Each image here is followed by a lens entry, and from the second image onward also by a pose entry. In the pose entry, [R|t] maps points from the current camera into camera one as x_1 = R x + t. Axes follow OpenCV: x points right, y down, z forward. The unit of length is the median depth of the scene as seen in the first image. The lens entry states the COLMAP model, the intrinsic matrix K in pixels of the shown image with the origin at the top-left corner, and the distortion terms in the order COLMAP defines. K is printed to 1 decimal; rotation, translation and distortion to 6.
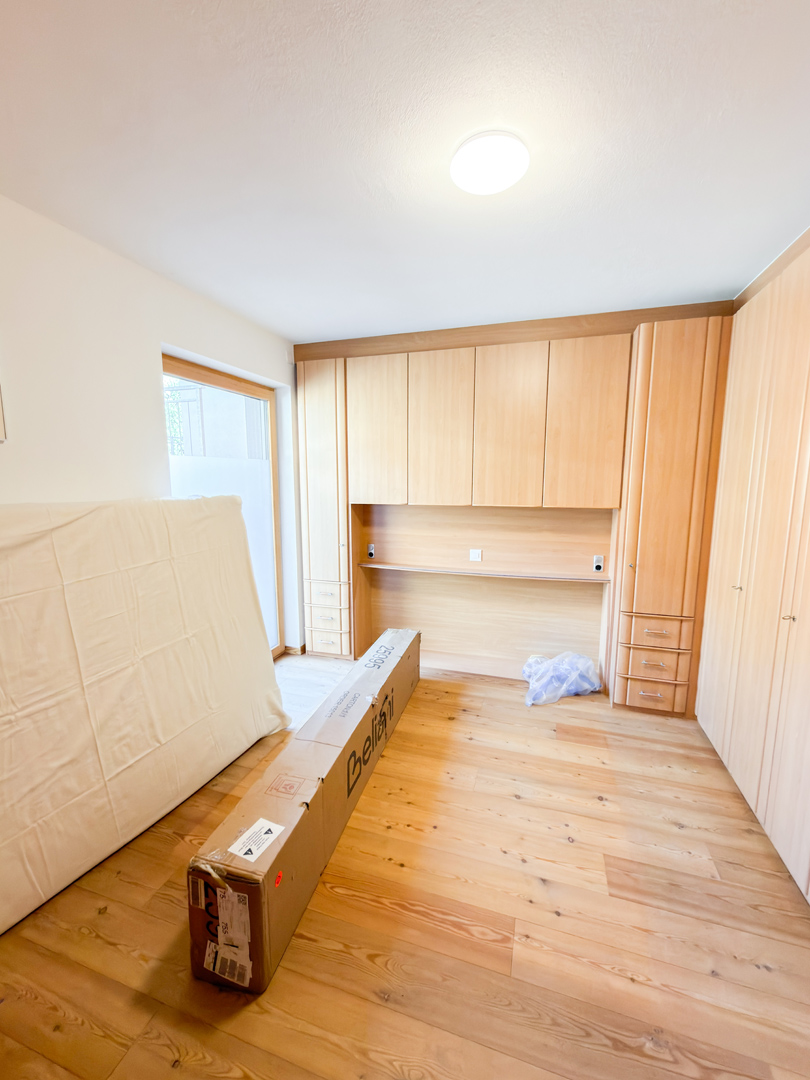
lens RADIAL K [[463.6, 0, 405.0], [0, 463.6, 540.0], [0, 0, 1]] dist [0.001249, 0.000384]
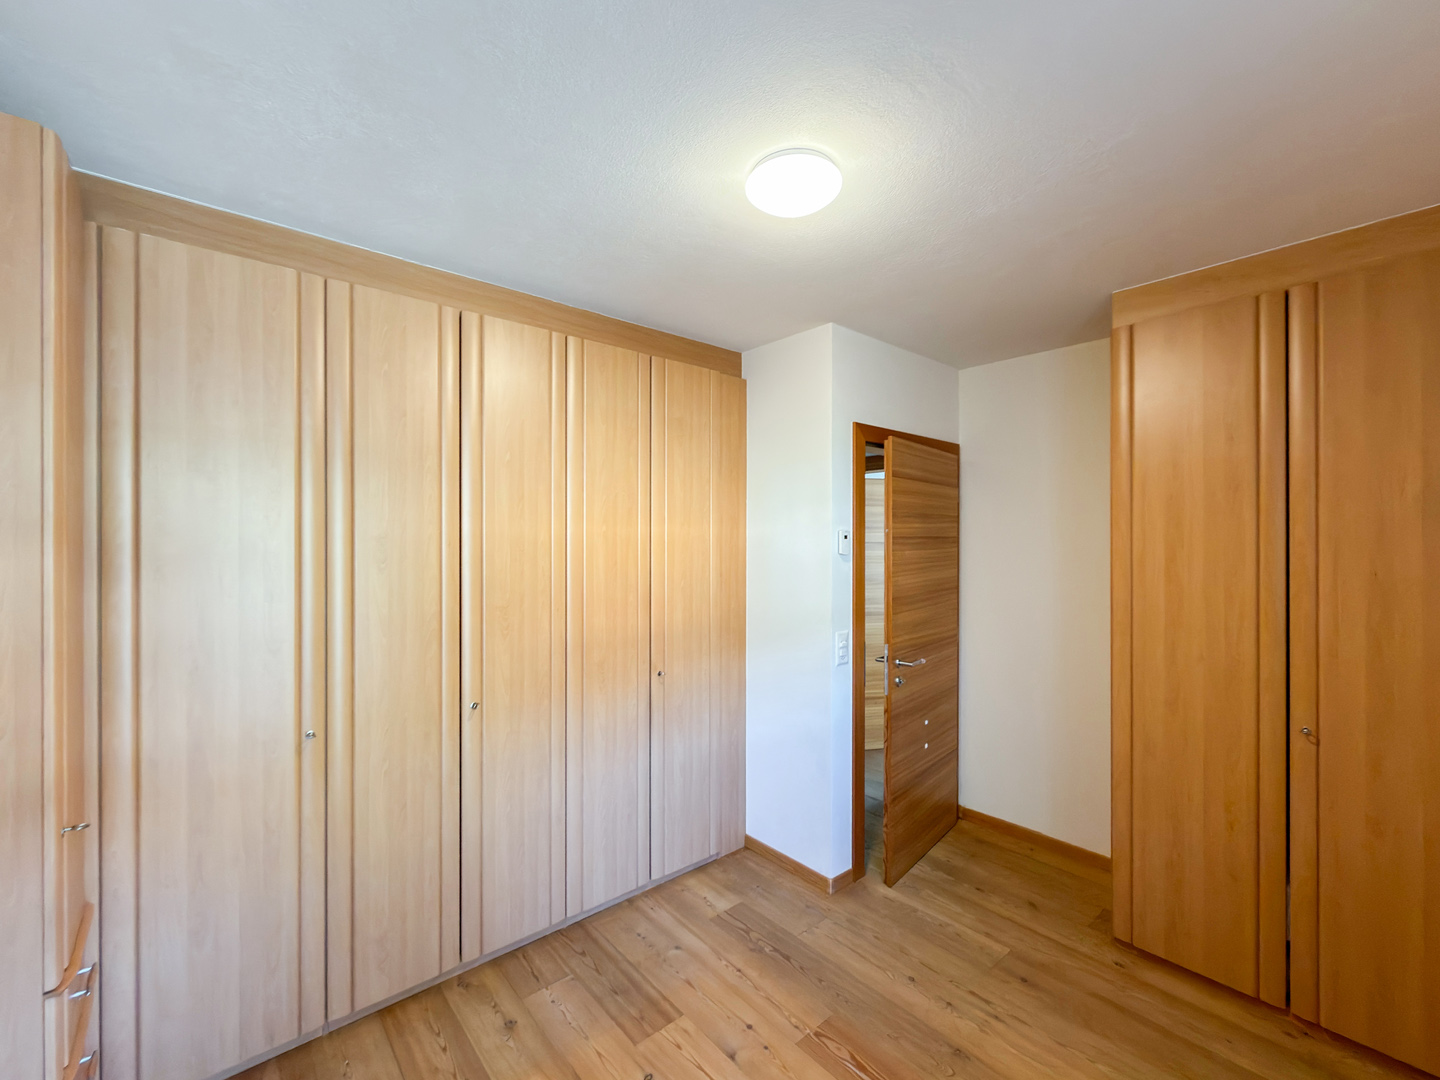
lens RADIAL K [[618.1, 0, 720.0], [0, 618.1, 540.0], [0, 0, 1]] dist [0.001249, 0.000384]
pose [[-0.857312, -0.000173, 0.514797, -0.248145], [0.074201, 0.989516, 0.123902, -0.301819], [-0.509422, 0.144421, -0.848311, 1.930980]]
